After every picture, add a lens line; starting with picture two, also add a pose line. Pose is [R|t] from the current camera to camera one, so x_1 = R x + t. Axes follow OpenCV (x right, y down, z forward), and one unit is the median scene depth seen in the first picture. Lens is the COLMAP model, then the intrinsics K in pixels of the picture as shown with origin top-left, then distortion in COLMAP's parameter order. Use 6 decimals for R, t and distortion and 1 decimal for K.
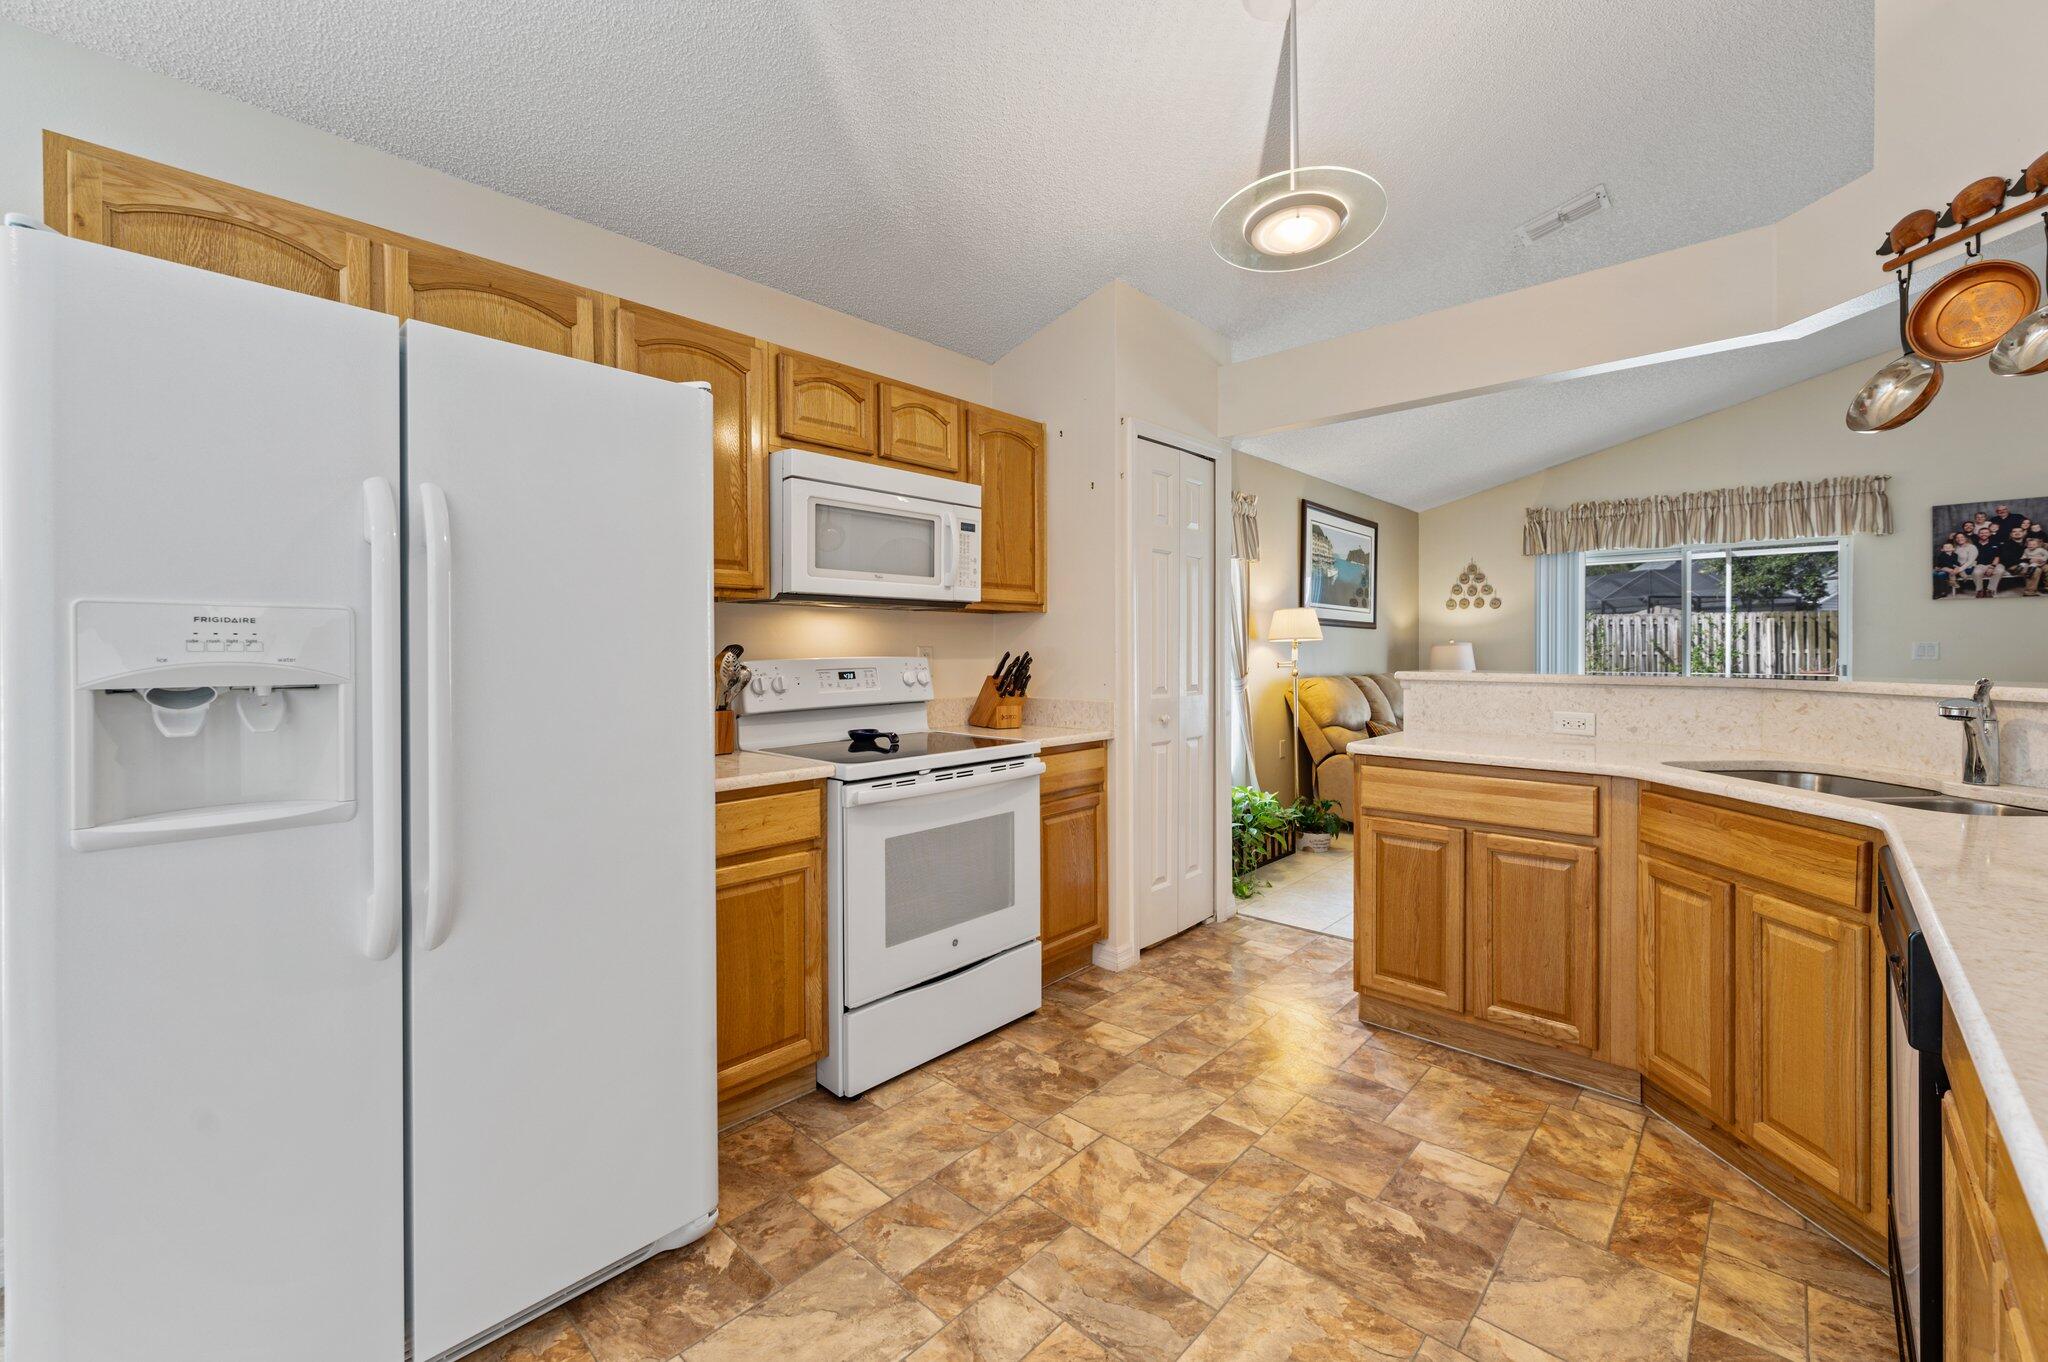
lens RADIAL K [[824.8, 0, 1045.4], [0, 824.8, 648.1], [0, 0, 1]] dist [0.001241, 0.000802]
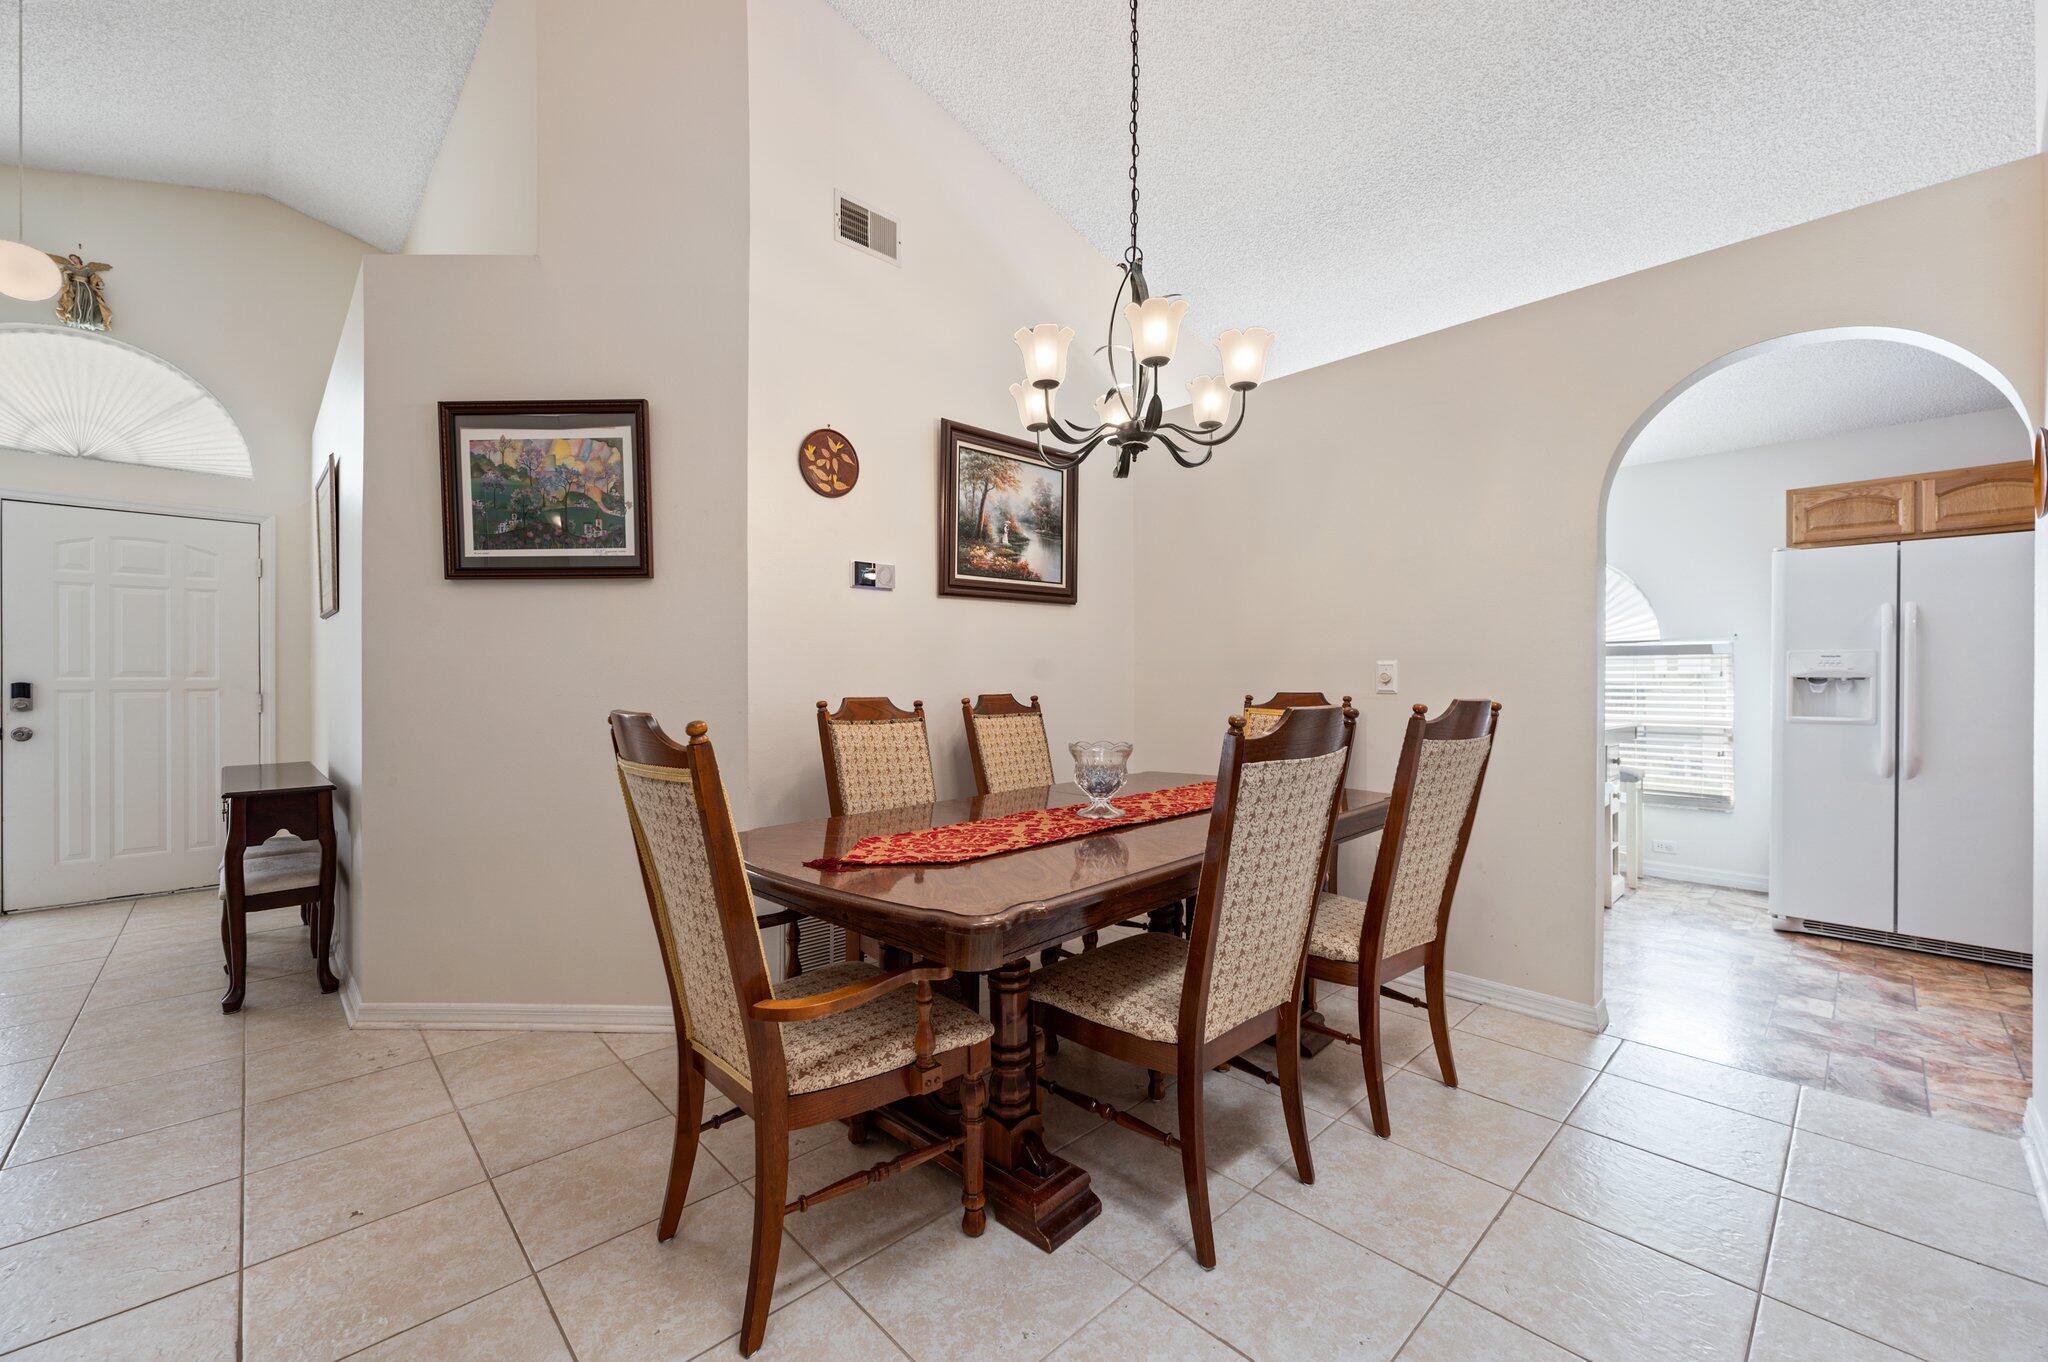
lens RADIAL K [[824.8, 0, 1017.4], [0, 824.8, 684.3], [0, 0, 1]] dist [0.001241, 0.000802]
pose [[-0.069022, 0.006685, -0.997593, 1.562483], [-0.005478, 0.999960, 0.007080, 0.044016], [0.997600, 0.005954, -0.068983, -1.239760]]
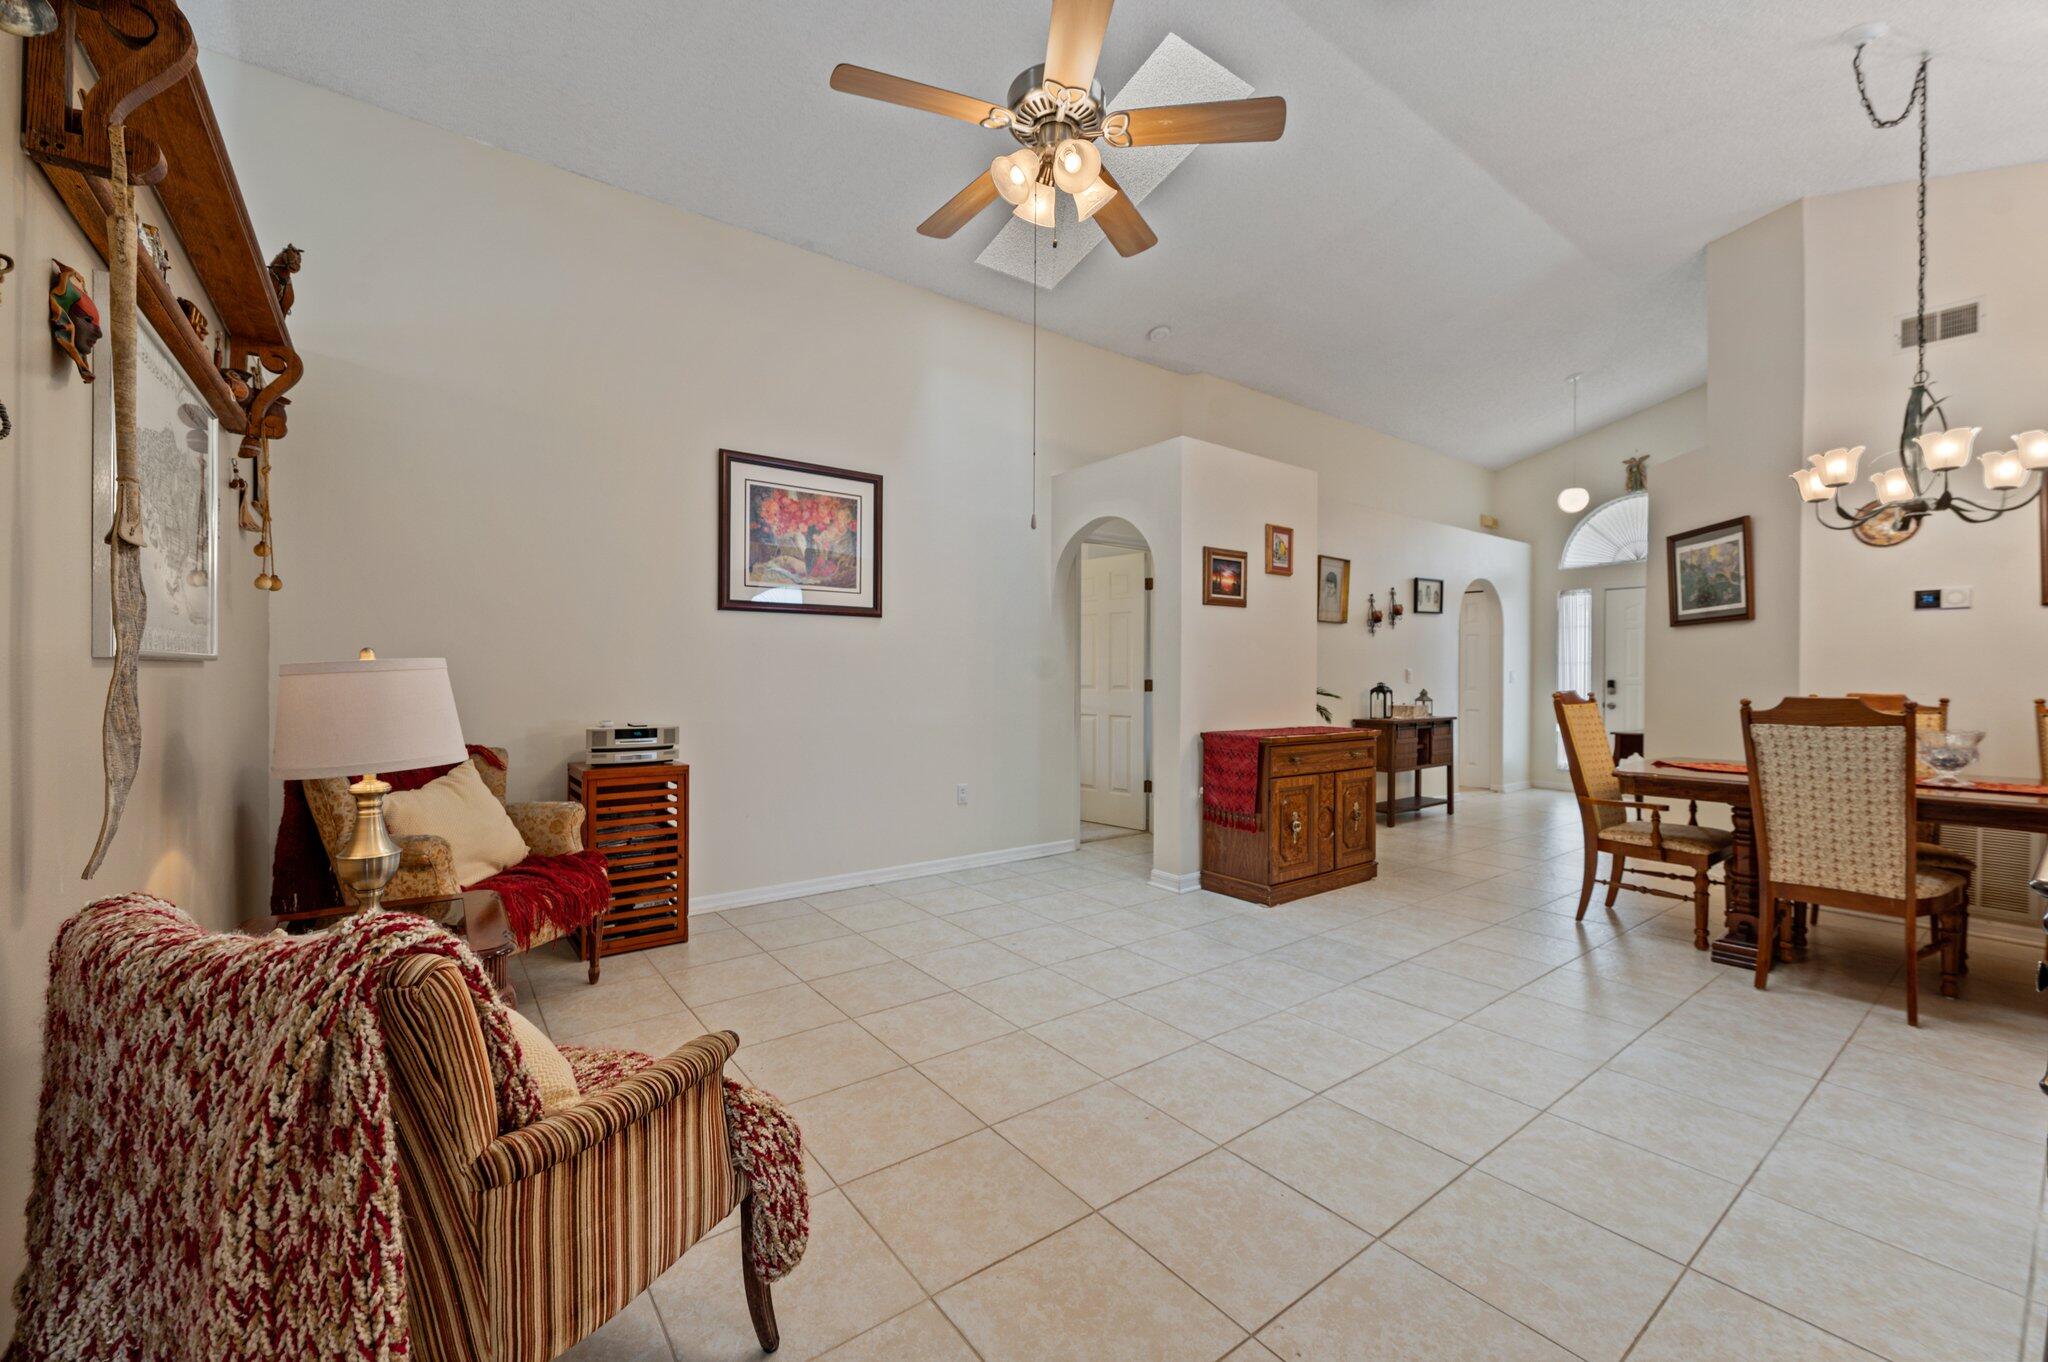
lens RADIAL K [[824.8, 0, 1038.0], [0, 824.8, 675.0], [0, 0, 1]] dist [0.001241, 0.000802]
pose [[-0.987051, -0.001805, 0.160397, 1.879412], [-0.000986, 0.999986, 0.005189, 0.021330], [-0.160405, 0.004963, -0.987039, 0.980190]]
